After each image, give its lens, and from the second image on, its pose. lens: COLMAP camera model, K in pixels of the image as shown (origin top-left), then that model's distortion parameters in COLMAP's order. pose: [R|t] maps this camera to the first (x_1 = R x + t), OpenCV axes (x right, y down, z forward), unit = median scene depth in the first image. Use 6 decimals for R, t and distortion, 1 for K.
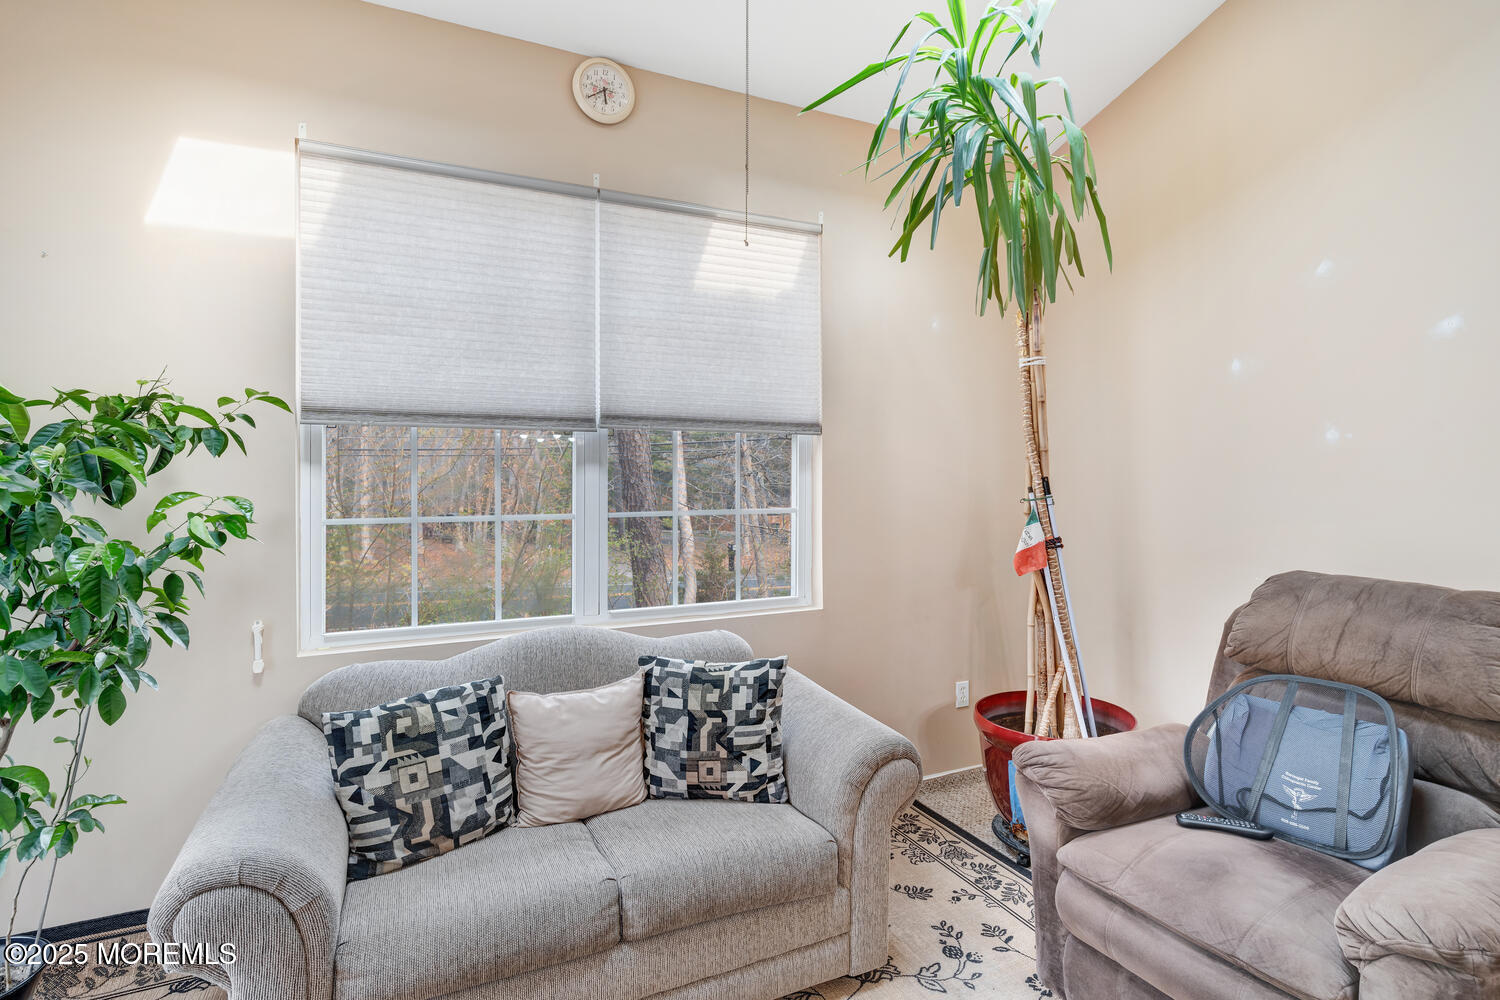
lens RADIAL K [[713.4, 0, 742.7], [0, 713.4, 479.7], [0, 0, 1]] dist [0.000453, 0.000371]
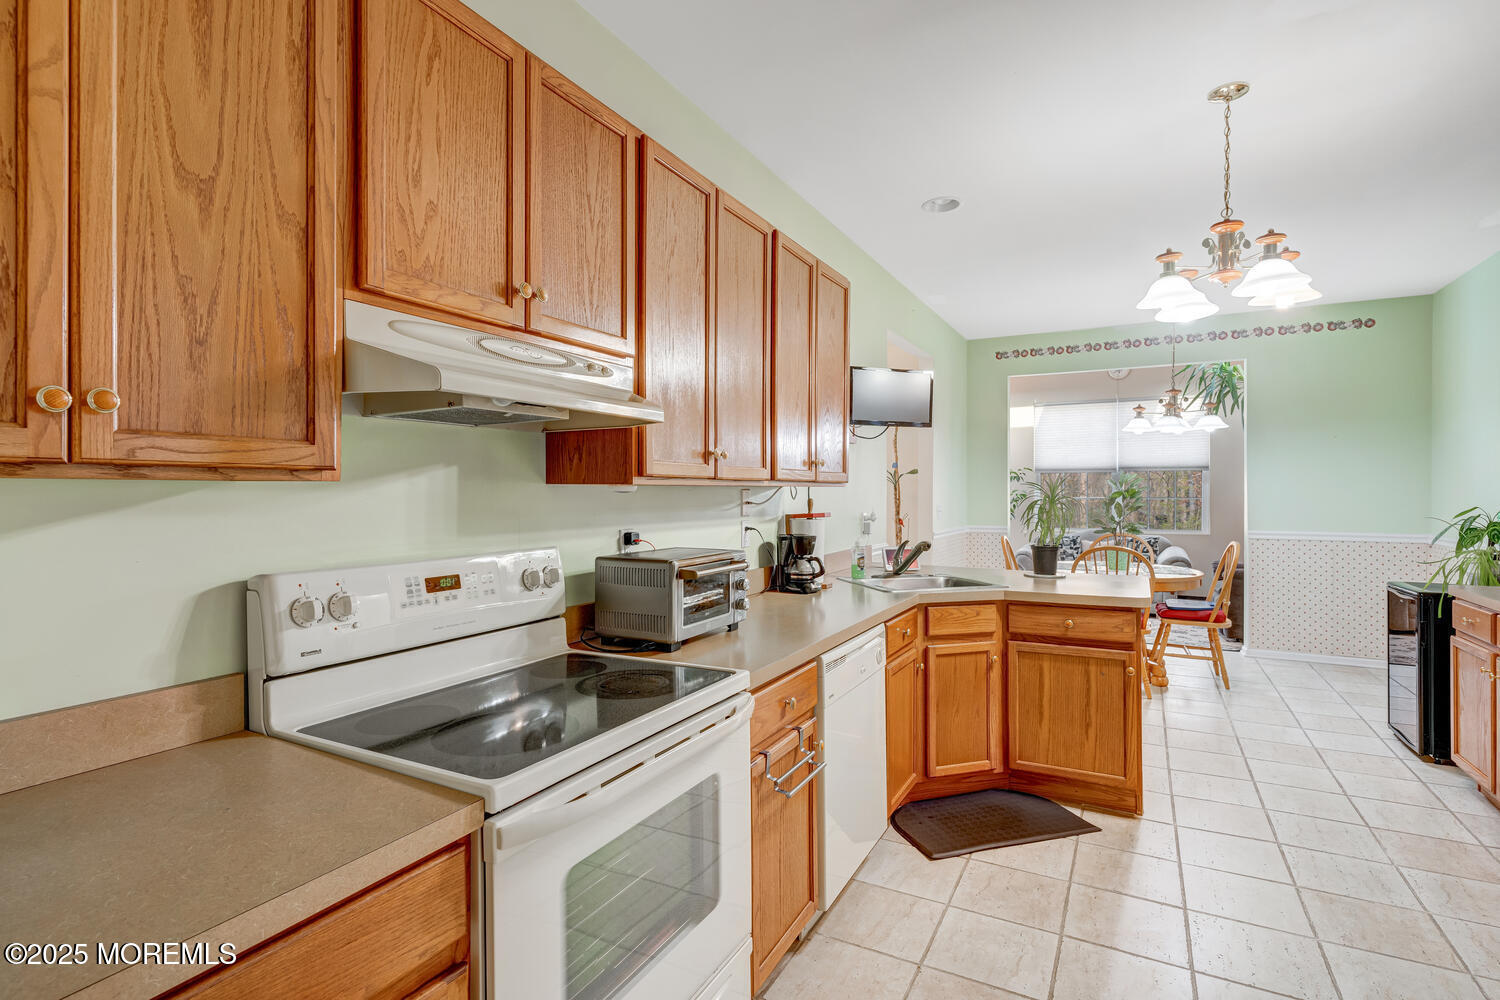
lens RADIAL K [[732.7, 0, 753.2], [0, 732.7, 485.2], [0, 0, 1]] dist [0.005094, 0.000838]
pose [[0.608942, 0.000445, -0.793215, 1.813882], [0.003744, 0.999987, 0.003436, -0.032824], [0.793206, -0.005062, 0.608932, -2.970096]]
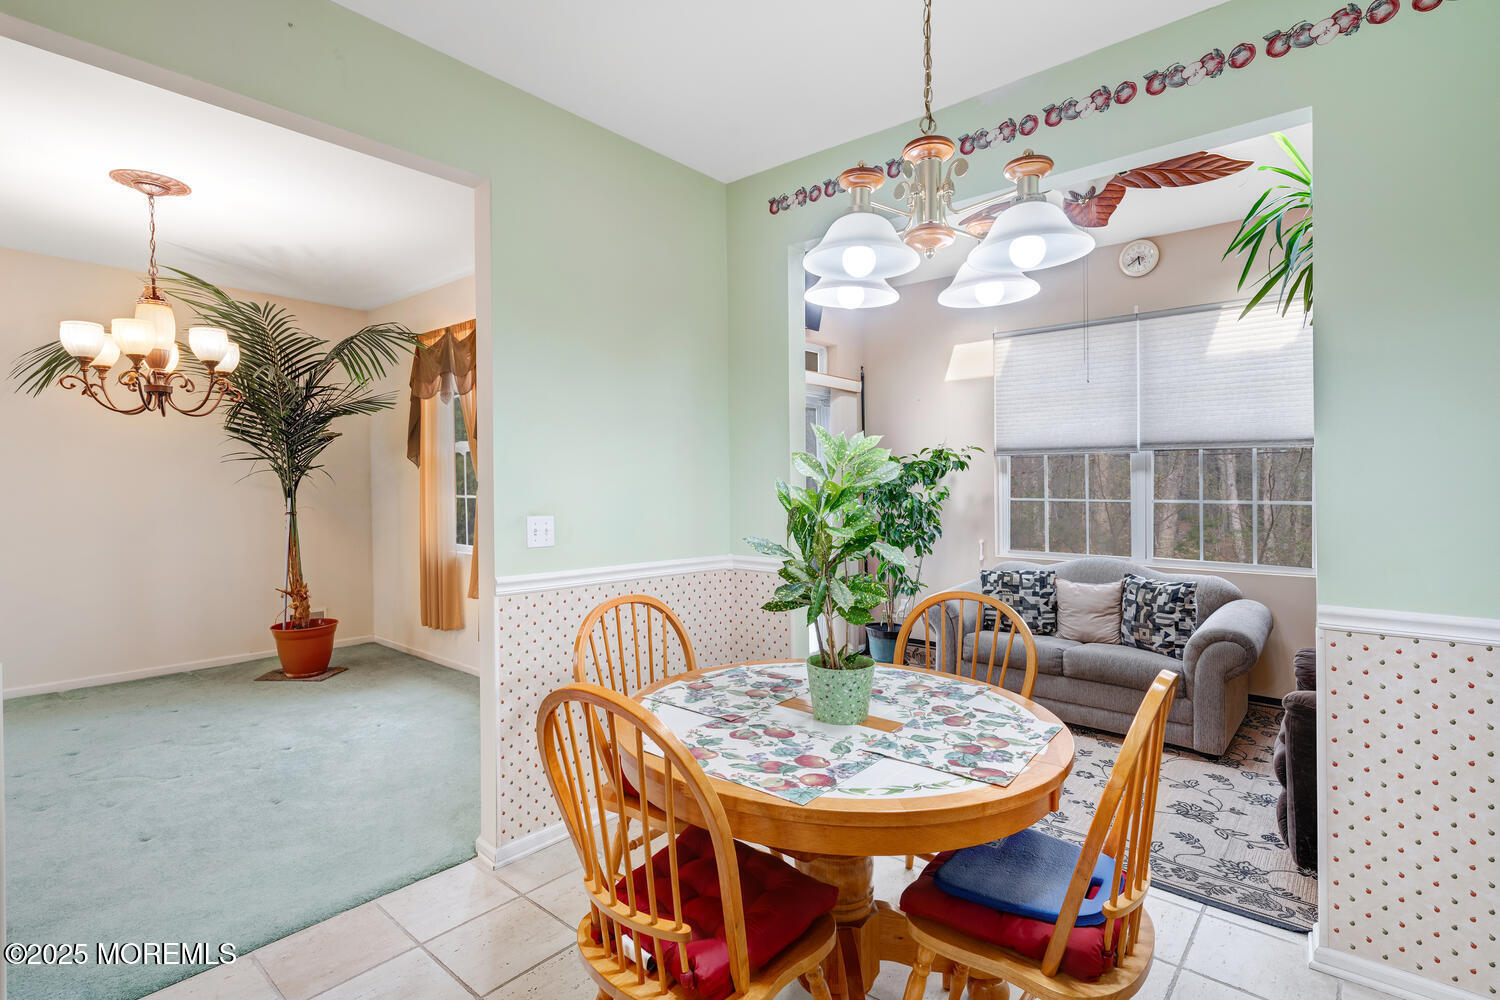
lens RADIAL K [[732.7, 0, 753.2], [0, 732.7, 485.2], [0, 0, 1]] dist [0.005094, 0.000838]
pose [[0.423147, 0.007697, -0.906028, 1.280932], [0.006011, 0.999918, 0.011302, -0.016714], [0.906041, -0.010229, 0.423066, -0.768933]]
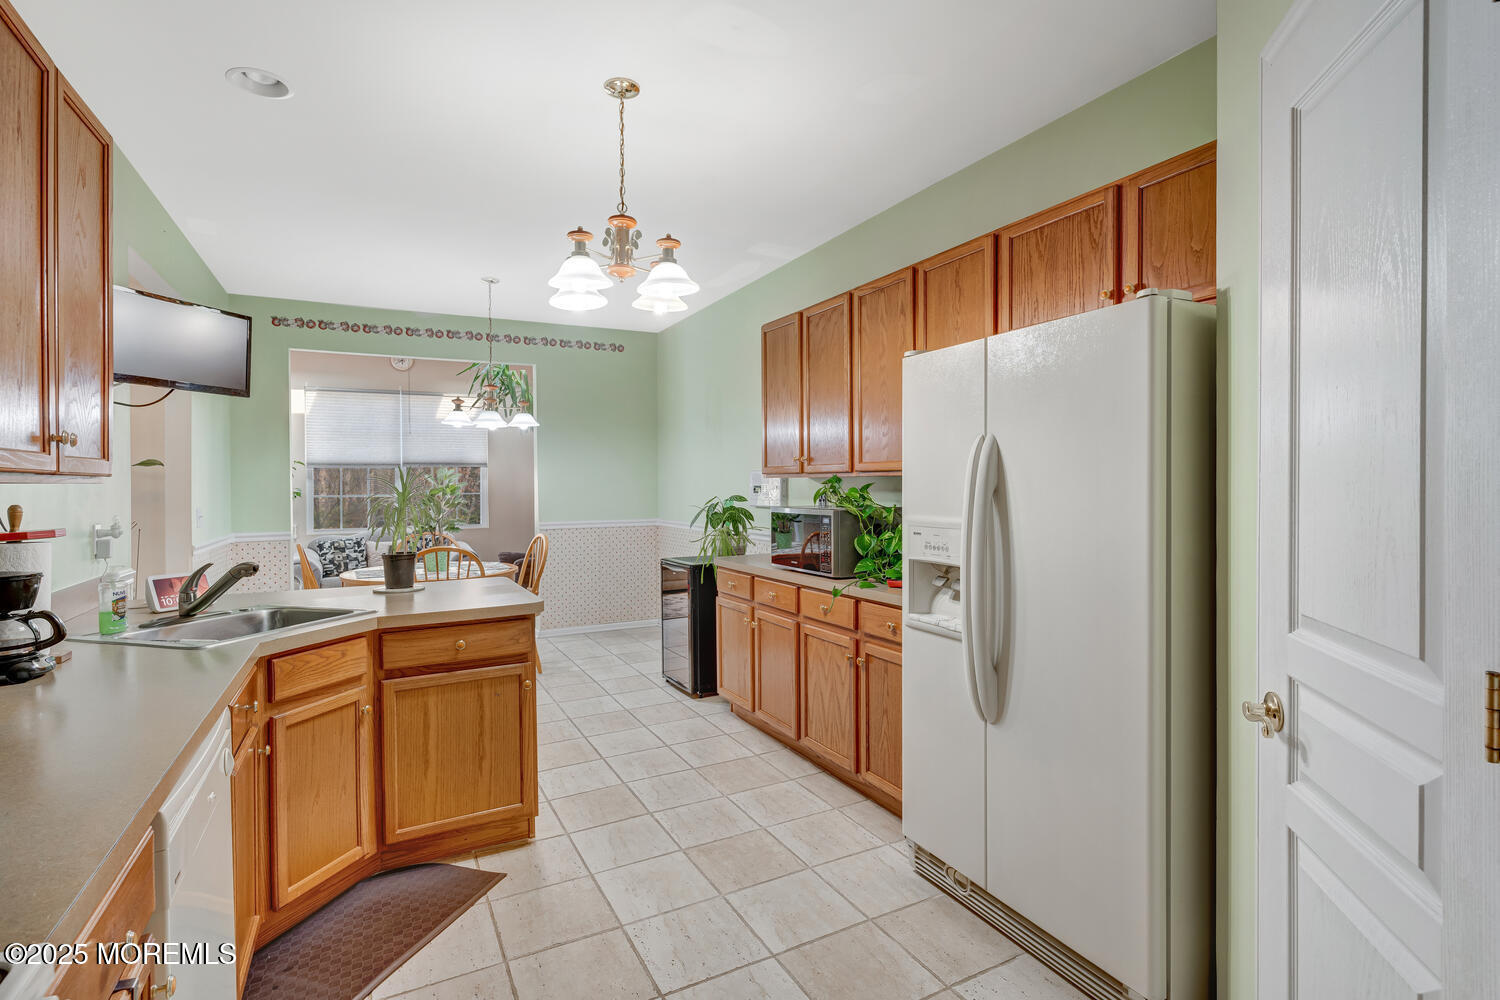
lens RADIAL K [[724.0, 0, 754.9], [0, 724.0, 486.4], [0, 0, 1]] dist [0.003857, 0.000335]
pose [[0.998558, -0.003266, 0.053583, 1.462085], [0.002581, 0.999914, 0.012849, -0.028909], [-0.053620, -0.012692, 0.998481, -2.815755]]
